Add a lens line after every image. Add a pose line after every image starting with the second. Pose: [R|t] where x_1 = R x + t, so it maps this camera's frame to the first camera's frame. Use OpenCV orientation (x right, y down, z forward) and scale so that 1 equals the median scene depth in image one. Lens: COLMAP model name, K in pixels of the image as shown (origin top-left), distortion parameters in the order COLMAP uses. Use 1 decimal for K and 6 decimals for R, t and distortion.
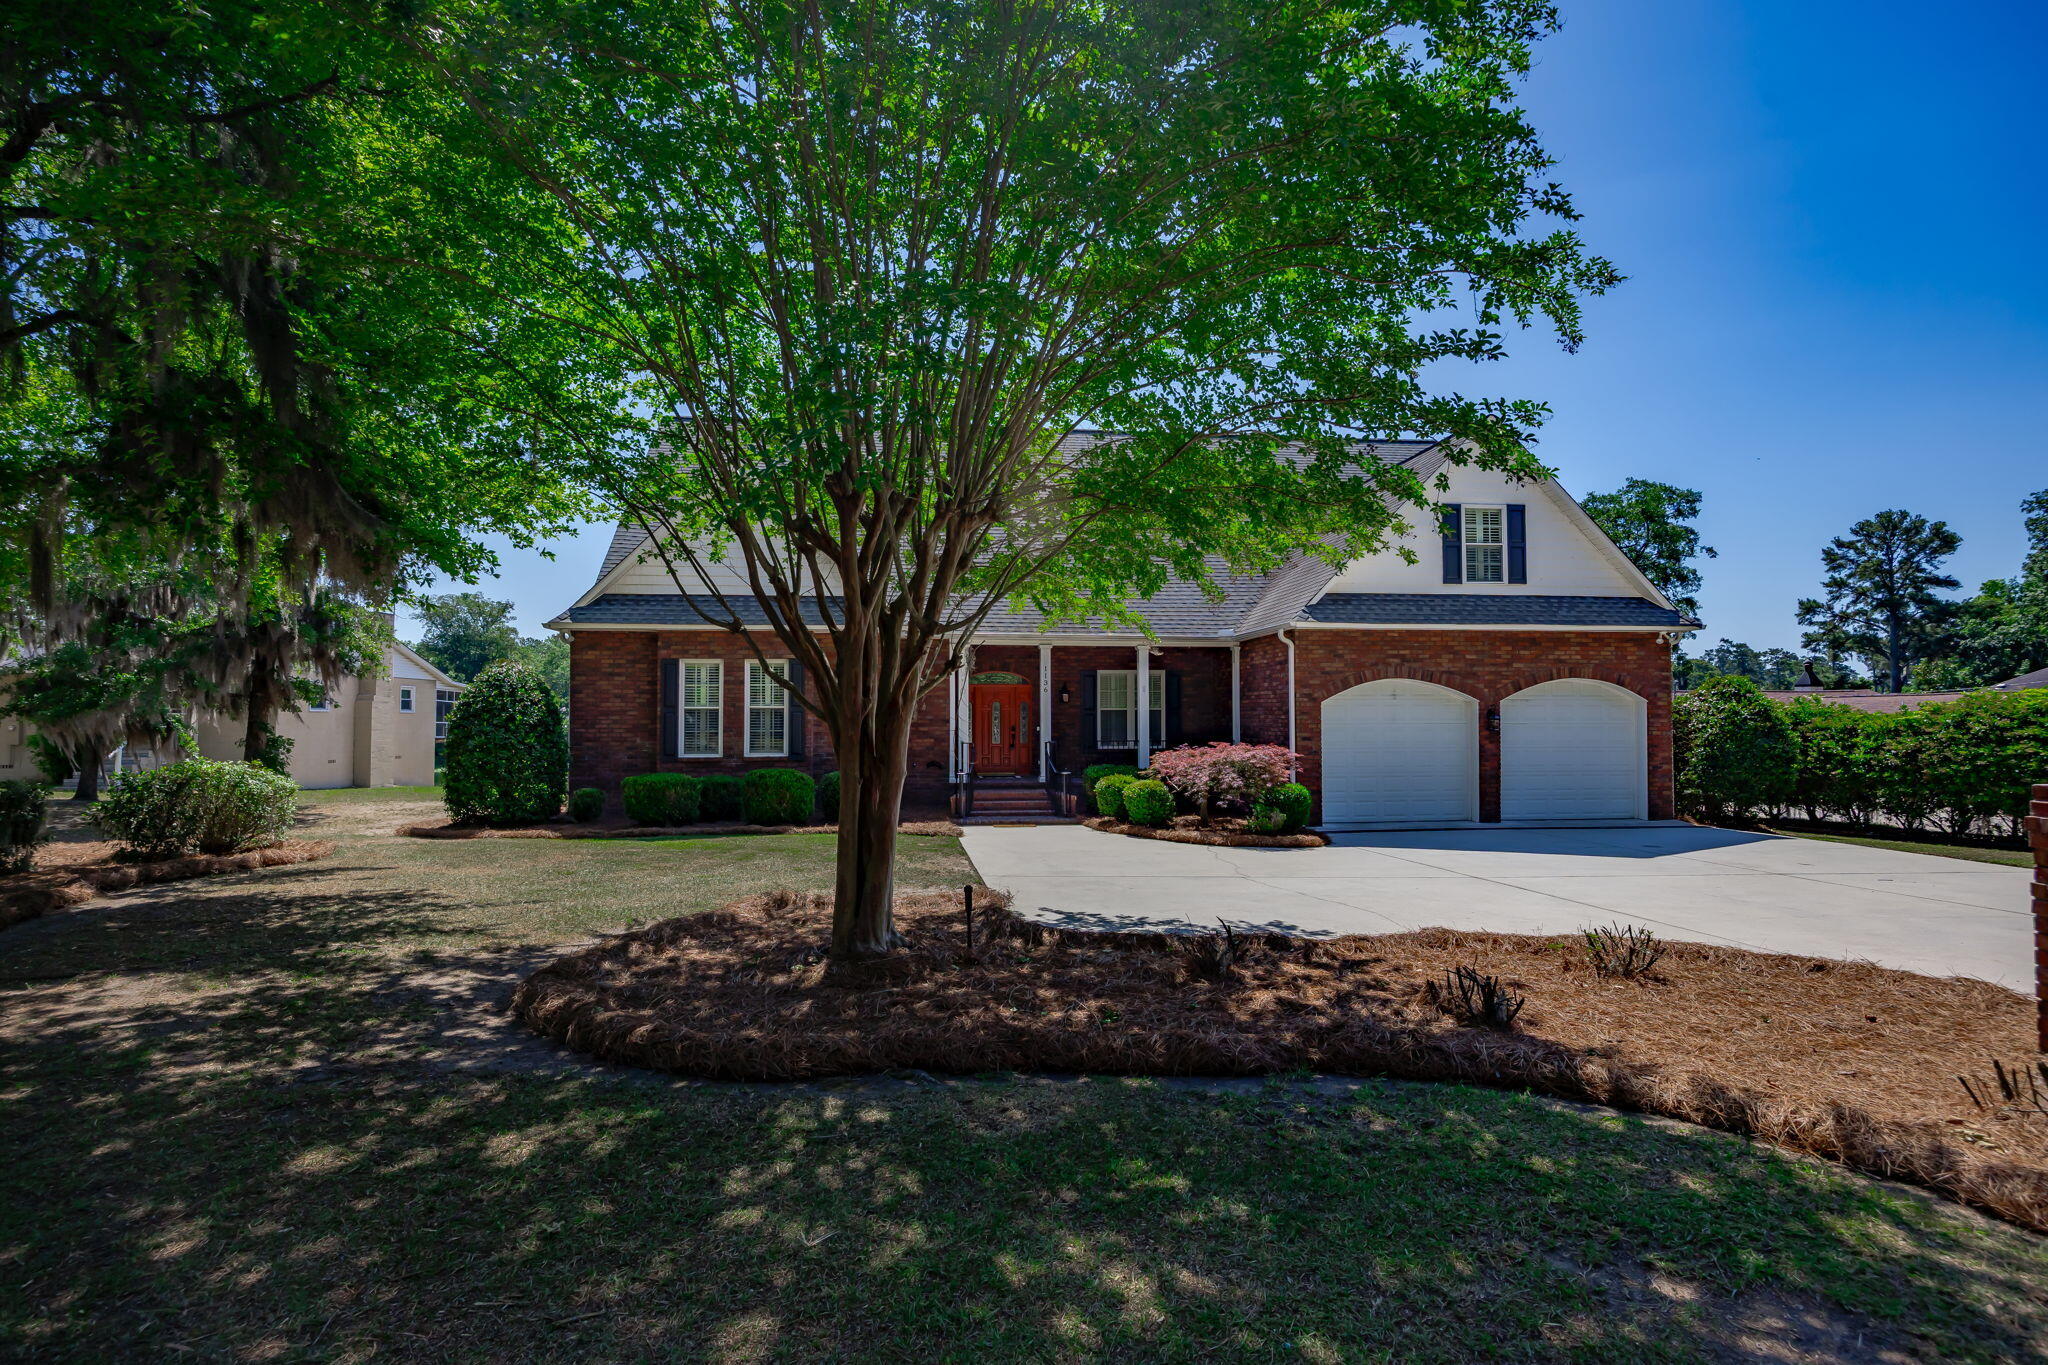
lens RADIAL K [[987.7, 0, 1024.0], [0, 987.7, 682.5], [0, 0, 1]] dist [-0.010972, 0.000885]
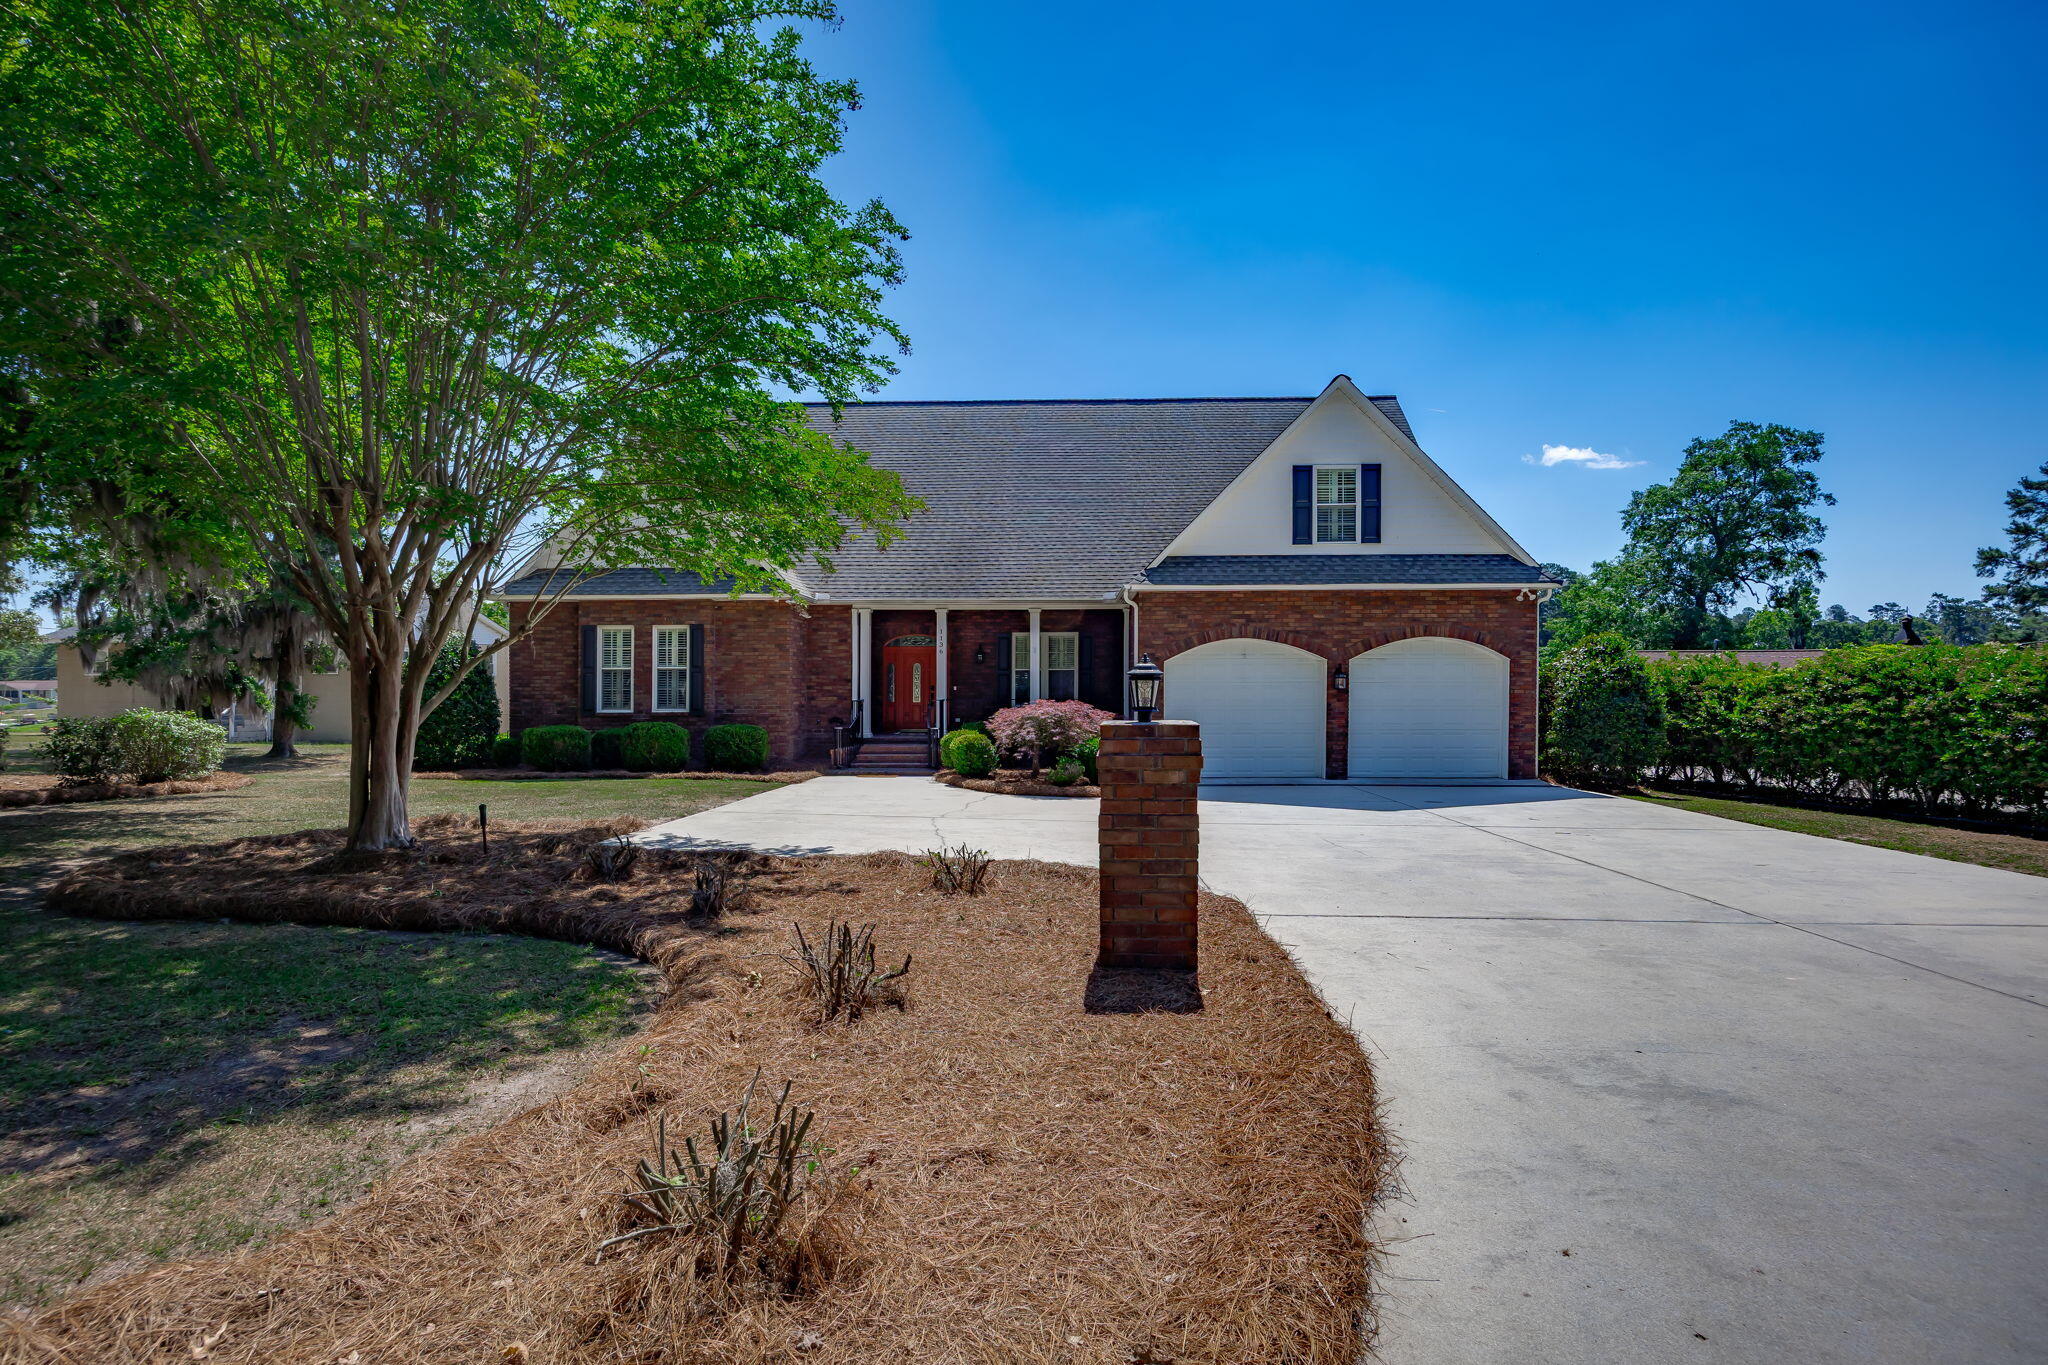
lens RADIAL K [[987.7, 0, 1024.0], [0, 987.7, 682.5], [0, 0, 1]] dist [-0.010972, 0.000885]
pose [[0.990434, -0.000882, -0.137985, 0.288998], [0.005873, 0.999343, 0.035765, 0.003729], [0.137863, -0.036234, 0.989788, -0.050039]]
